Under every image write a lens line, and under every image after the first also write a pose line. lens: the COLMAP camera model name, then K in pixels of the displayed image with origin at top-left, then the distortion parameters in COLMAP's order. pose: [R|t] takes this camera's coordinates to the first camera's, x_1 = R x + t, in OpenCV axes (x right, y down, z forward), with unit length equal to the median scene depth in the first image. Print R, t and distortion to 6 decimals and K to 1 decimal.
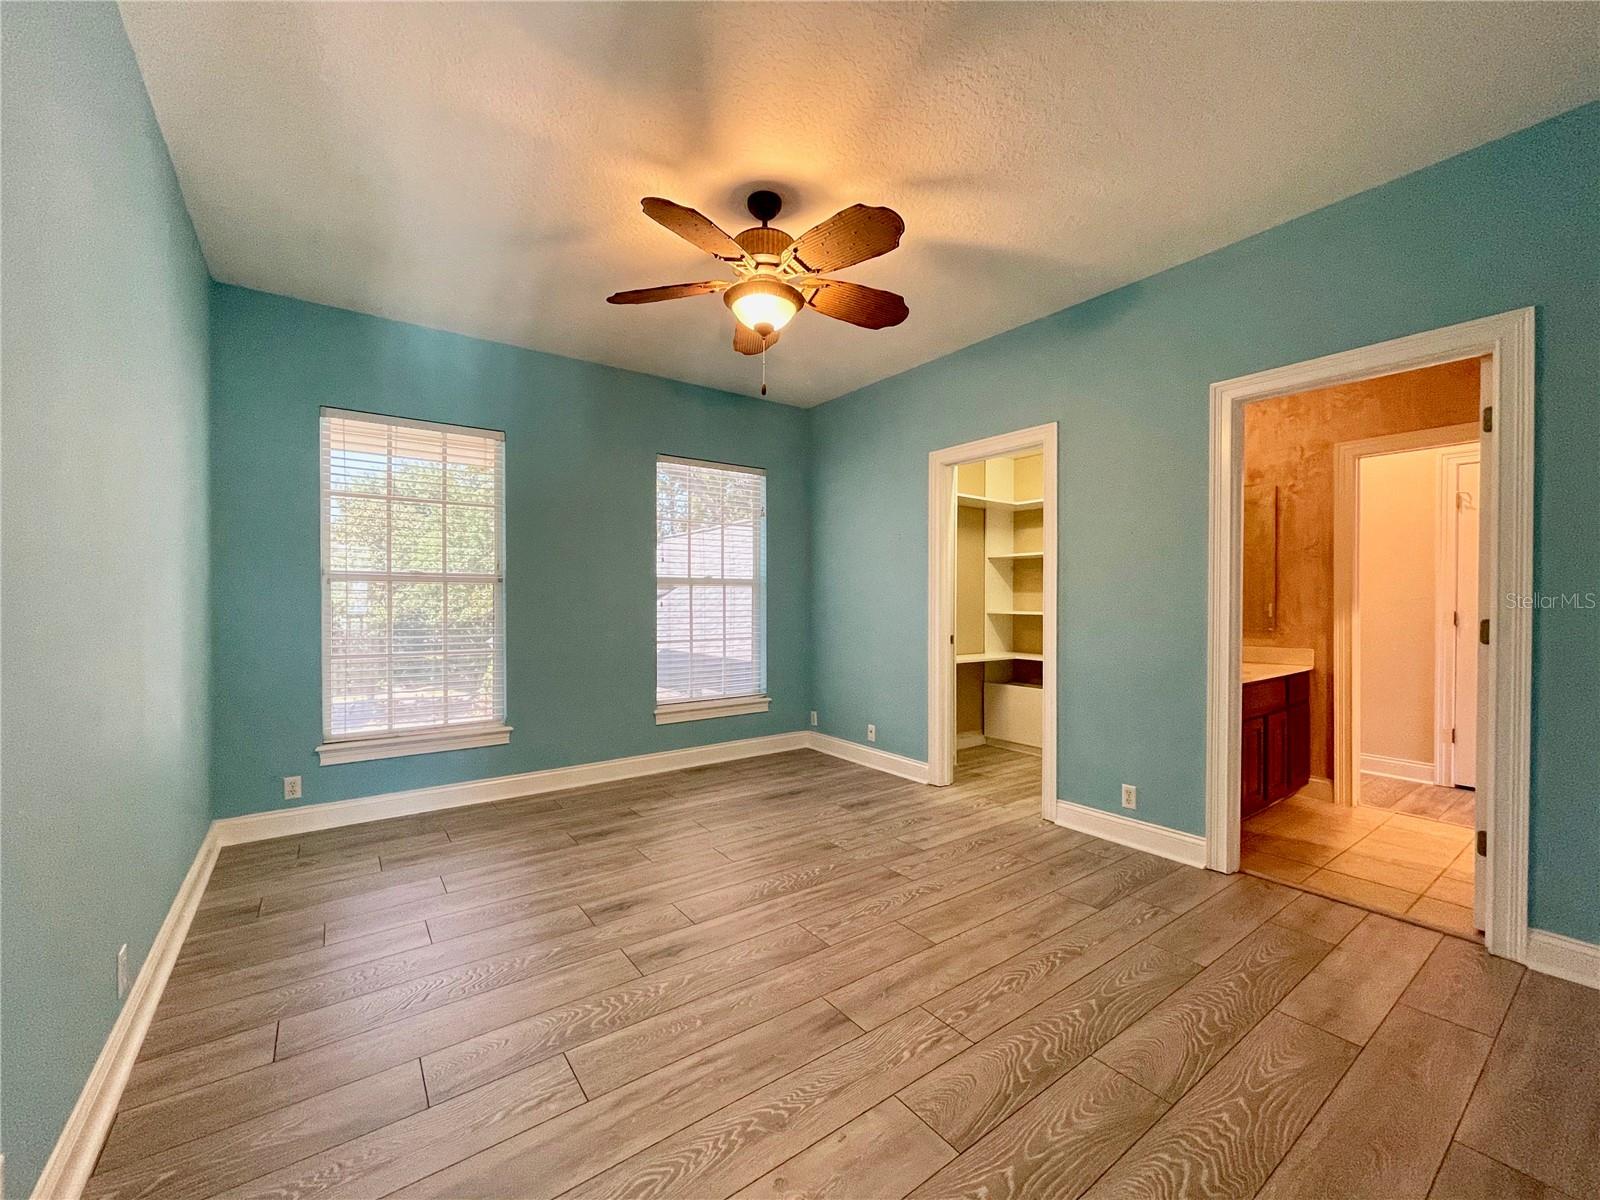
lens RADIAL K [[656.5, 0, 800.0], [0, 656.5, 600.0], [0, 0, 1]] dist [0.000560, 0.000065]
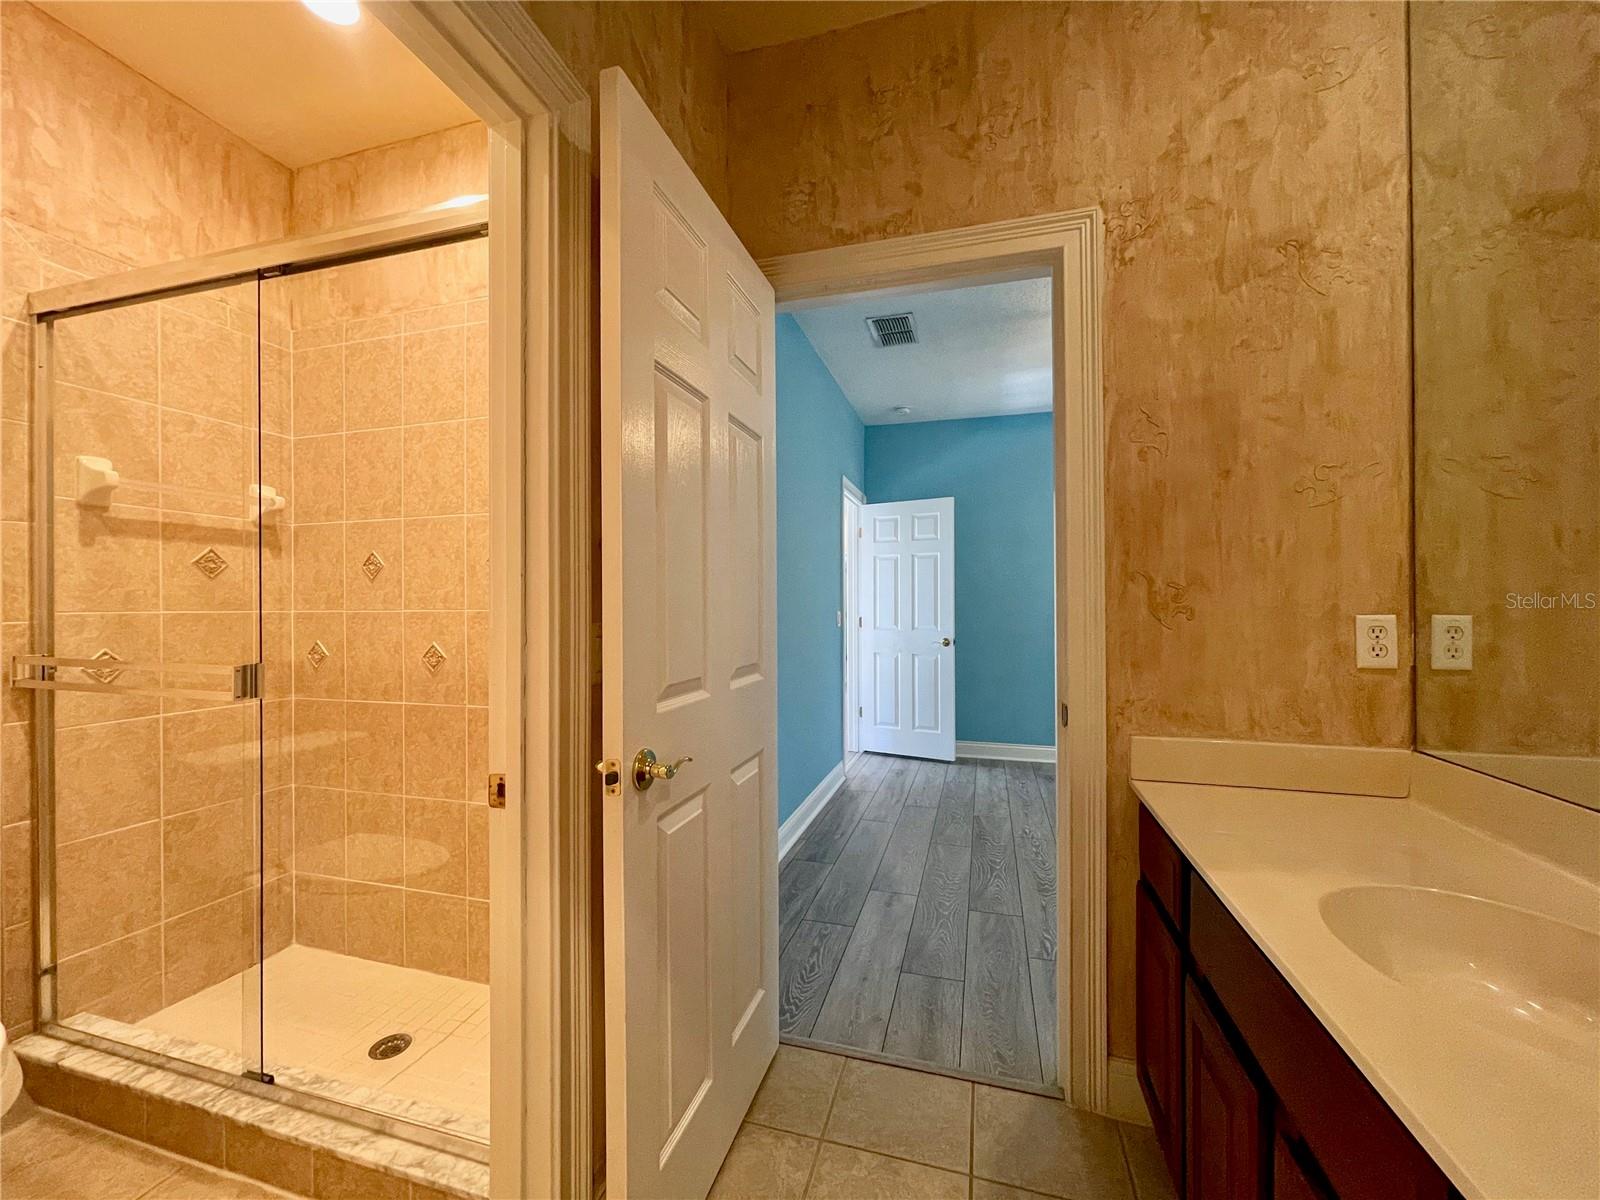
lens RADIAL K [[656.5, 0, 800.0], [0, 656.5, 600.0], [0, 0, 1]] dist [0.000560, 0.000065]
pose [[-0.789272, -0.004183, -0.614029, 1.497446], [-0.005016, 0.999987, -0.000365, -0.018402], [0.614023, 0.002792, -0.789283, 1.634040]]
